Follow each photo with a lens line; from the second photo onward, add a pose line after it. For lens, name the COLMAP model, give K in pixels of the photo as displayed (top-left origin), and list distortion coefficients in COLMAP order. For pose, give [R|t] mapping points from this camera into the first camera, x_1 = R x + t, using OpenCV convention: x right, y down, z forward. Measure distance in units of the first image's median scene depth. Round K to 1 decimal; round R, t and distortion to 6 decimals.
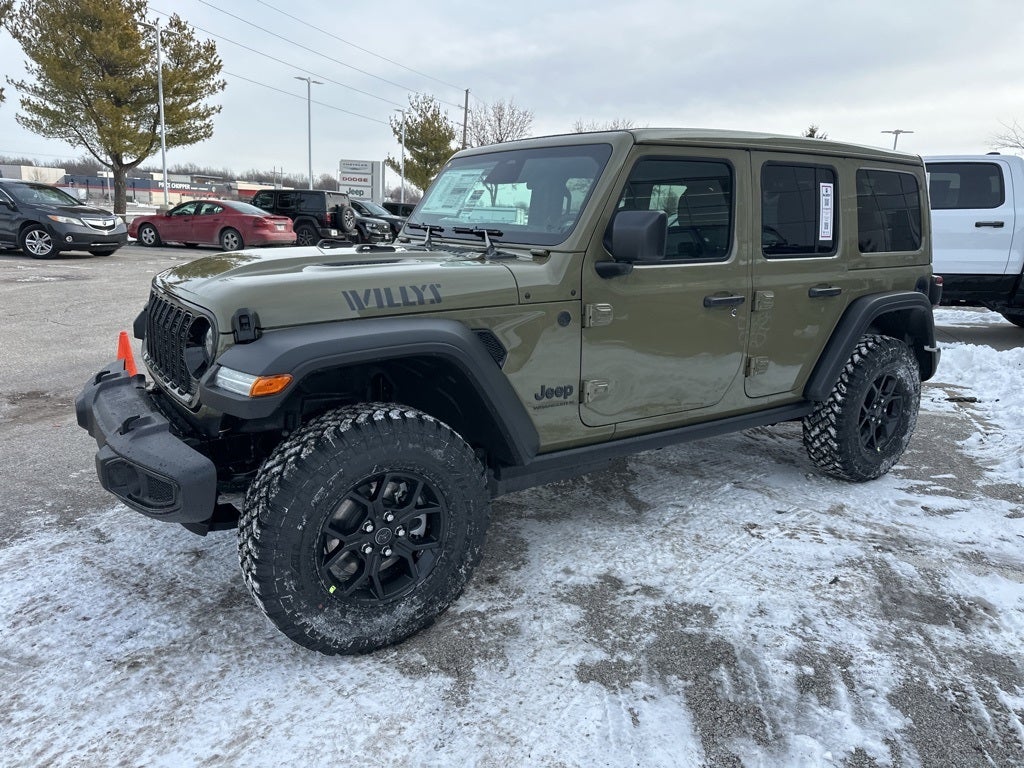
lens RADIAL K [[713.7, 0, 509.5], [0, 713.7, 376.8], [0, 0, 1]] dist [0.047591, -0.052271]
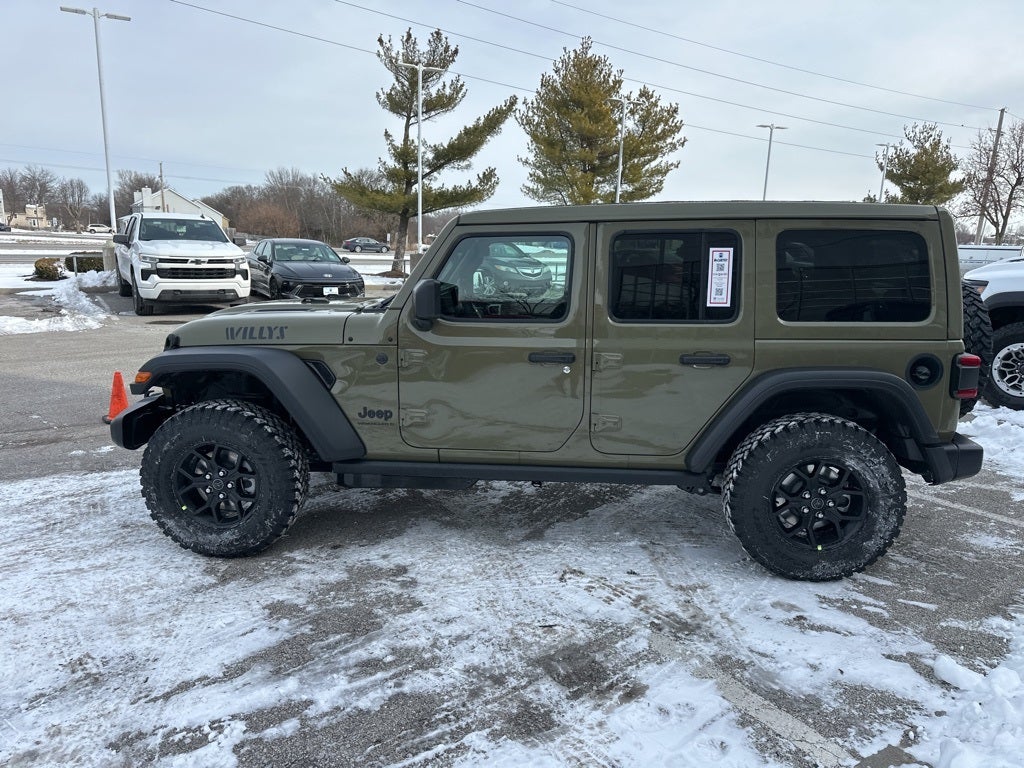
lens RADIAL K [[705.8, 0, 509.7], [0, 705.8, 397.3], [0, 0, 1]] dist [0.081366, -0.096876]
pose [[0.777494, 0.113759, -0.618516, 0.929413], [-0.131087, 0.991216, 0.017525, -0.056065], [0.615076, 0.067454, 0.785577, 0.111656]]
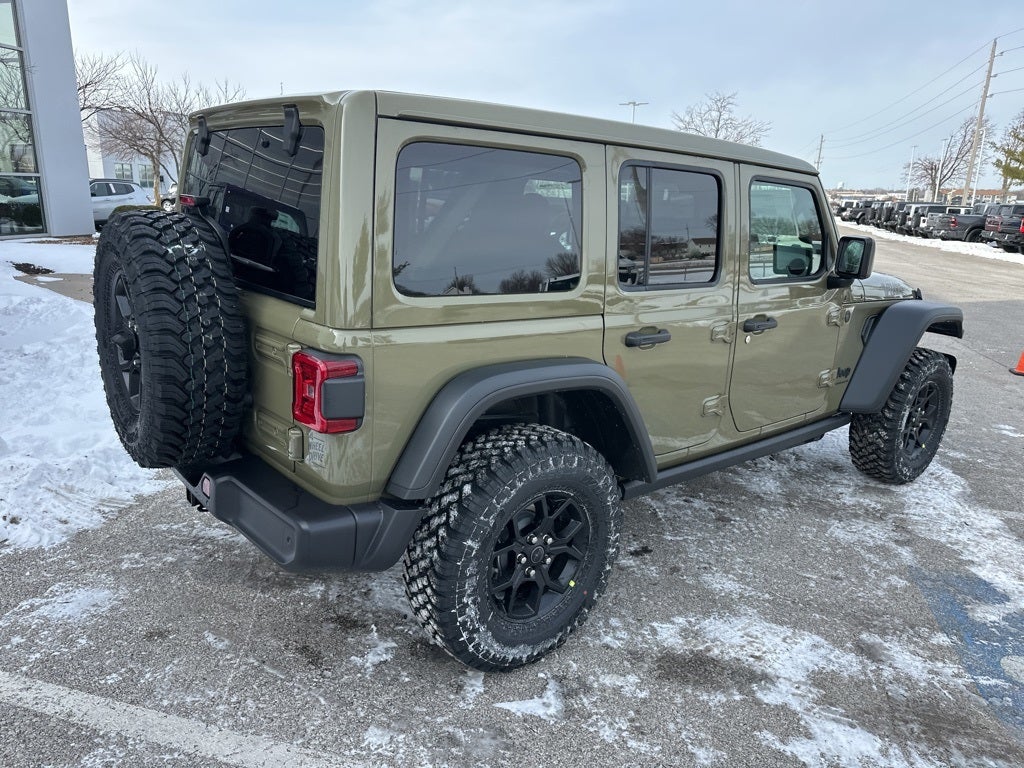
lens RADIAL K [[719.7, 0, 508.6], [0, 719.7, 382.2], [0, 0, 1]] dist [0.034091, -0.037982]
pose [[-0.994021, -0.051804, -0.096117, 0.431014], [-0.090084, 0.886536, 0.453806, -0.546874], [0.061702, 0.459751, -0.885902, 2.288366]]
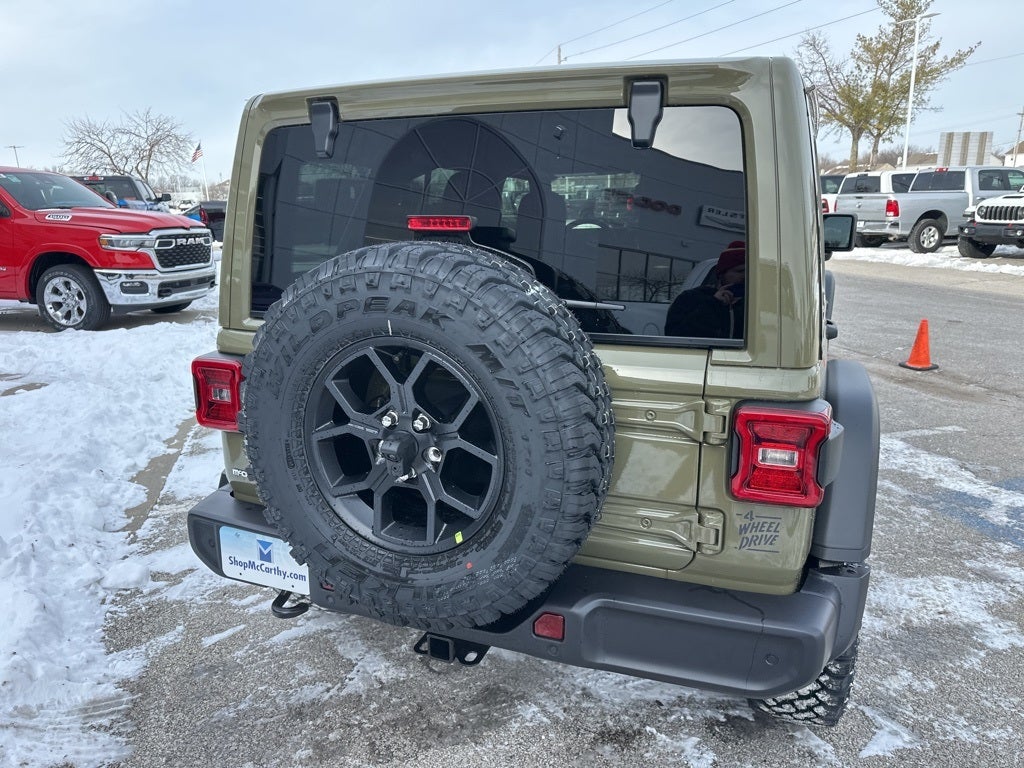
lens RADIAL K [[726.7, 0, 513.5], [0, 726.7, 384.5], [0, 0, 1]] dist [0.005358, -0.004406]
pose [[-0.827498, 0.121295, -0.548210, 0.927158], [-0.134420, 0.905194, 0.403182, -0.454920], [0.545140, 0.407323, -0.732742, 1.971291]]
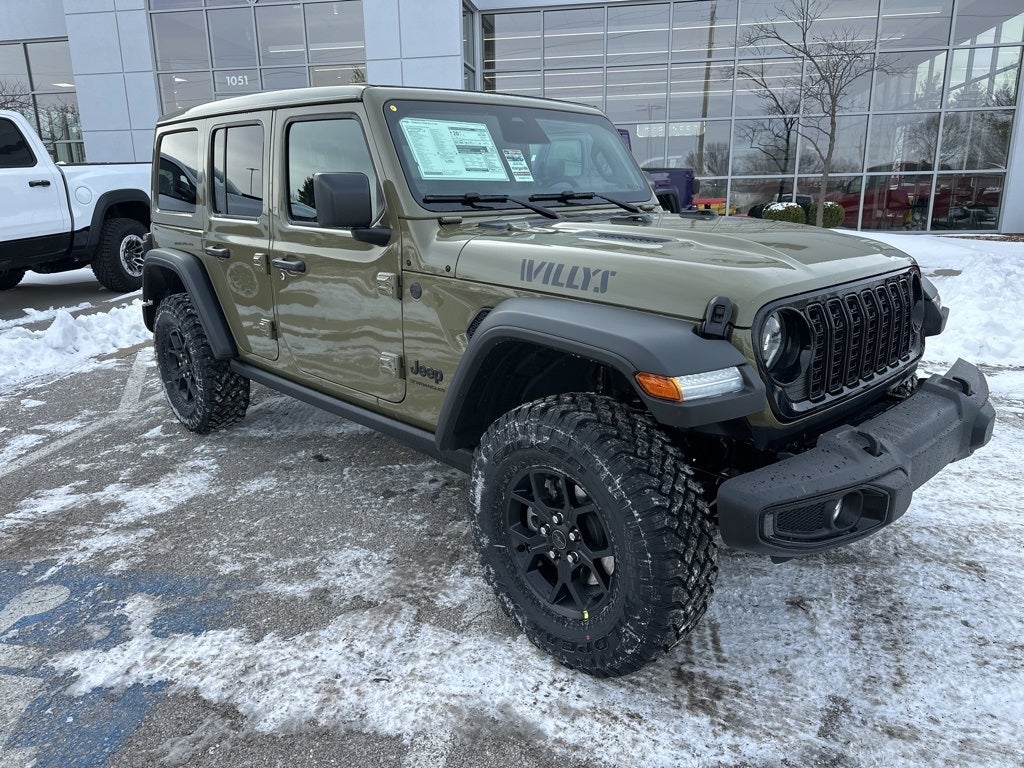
lens RADIAL K [[719.7, 0, 508.6], [0, 719.7, 382.2], [0, 0, 1]] dist [0.034091, -0.037982]
pose [[-0.148205, -0.287528, 0.946236, -1.031317], [0.226790, 0.921423, 0.315509, -0.302884], [-0.962601, 0.261357, -0.071351, 1.237192]]
